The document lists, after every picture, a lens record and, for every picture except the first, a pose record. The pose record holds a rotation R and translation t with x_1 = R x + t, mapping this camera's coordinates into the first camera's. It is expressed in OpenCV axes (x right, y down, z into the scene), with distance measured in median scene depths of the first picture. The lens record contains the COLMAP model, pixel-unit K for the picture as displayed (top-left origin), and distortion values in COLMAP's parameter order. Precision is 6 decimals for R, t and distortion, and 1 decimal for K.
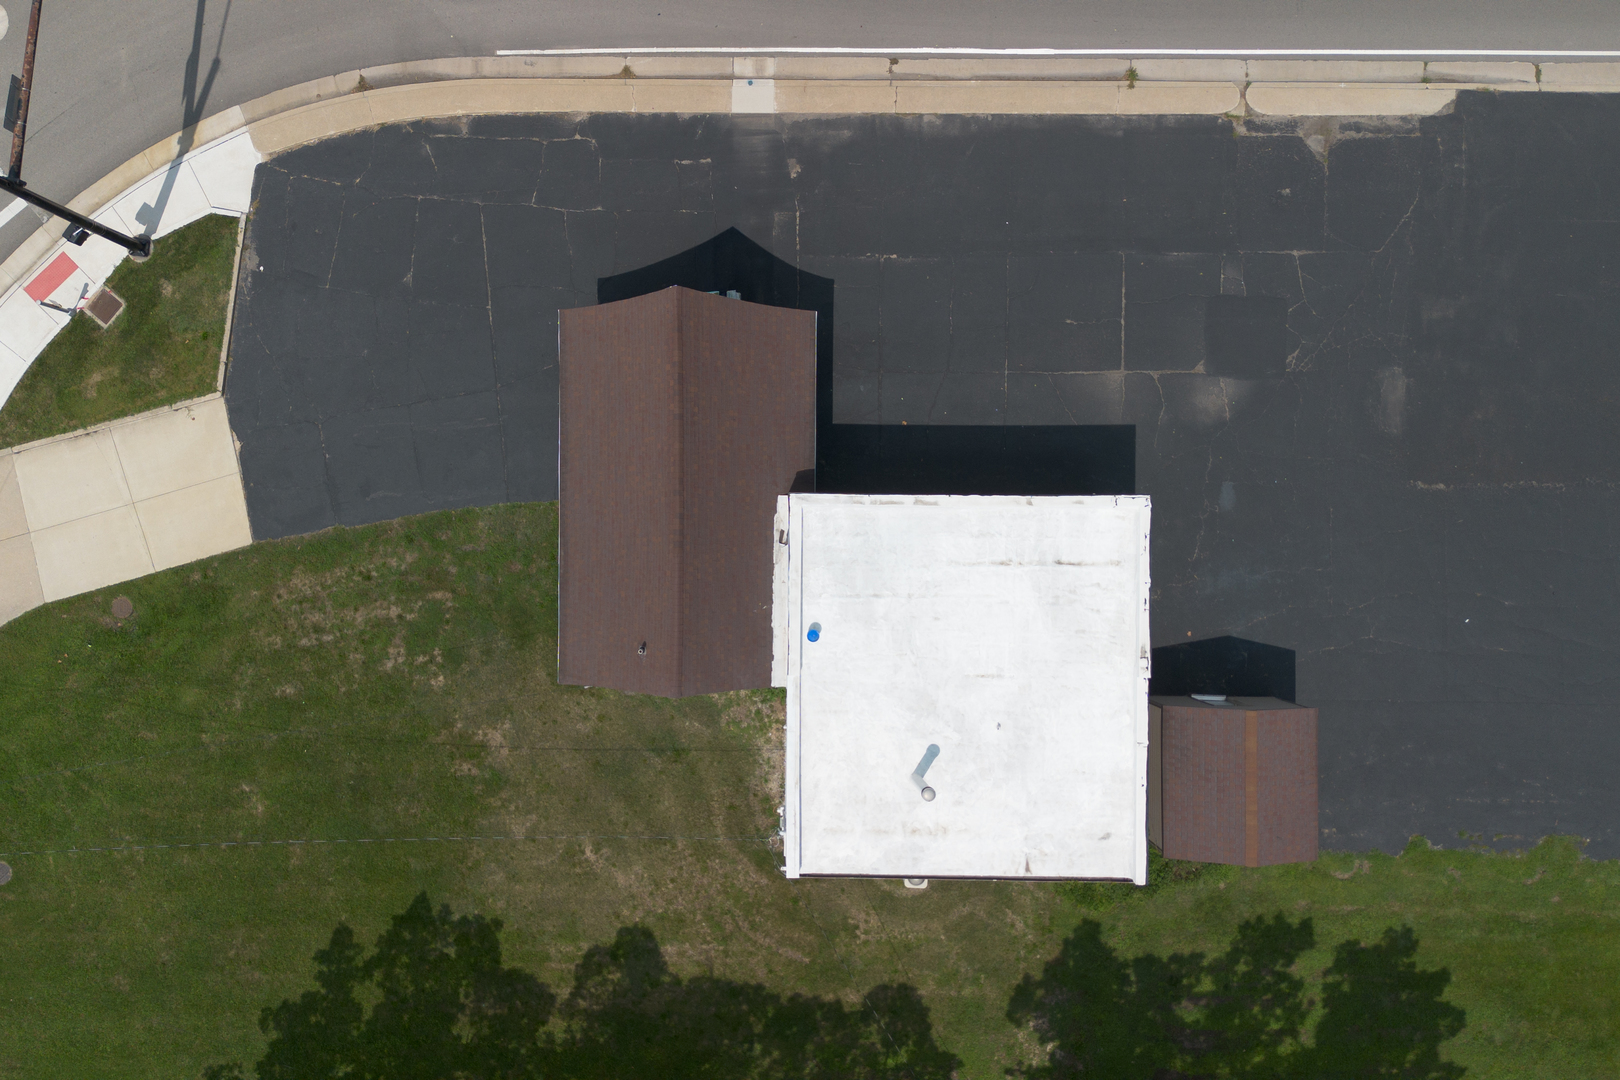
lens RADIAL K [[1497.4, 0, 810.0], [0, 1497.4, 540.0], [0, 0, 1]] dist [-0.009034, 0.006916]
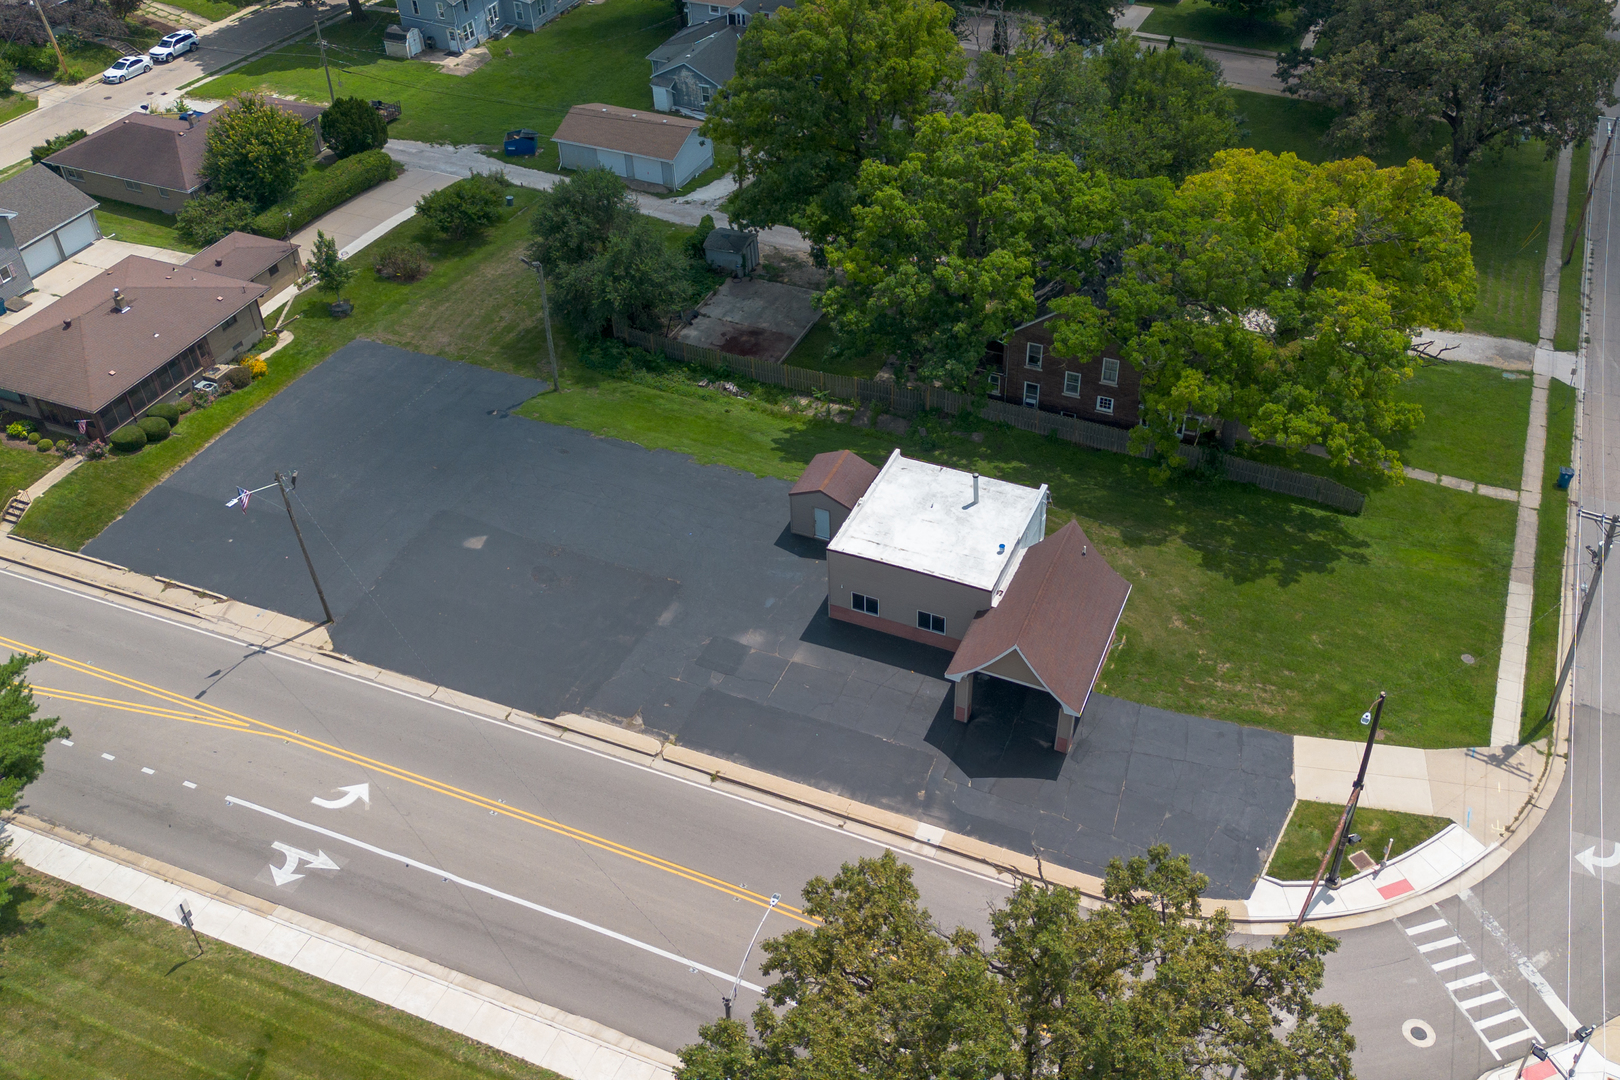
lens RADIAL K [[1497.4, 0, 810.0], [0, 1497.4, 540.0], [0, 0, 1]] dist [-0.009034, 0.006916]
pose [[-0.914900, -0.236708, 0.326997, -0.374769], [0.402769, -0.589643, 0.700070, -1.298486], [0.027099, 0.772198, 0.634803, -0.280310]]
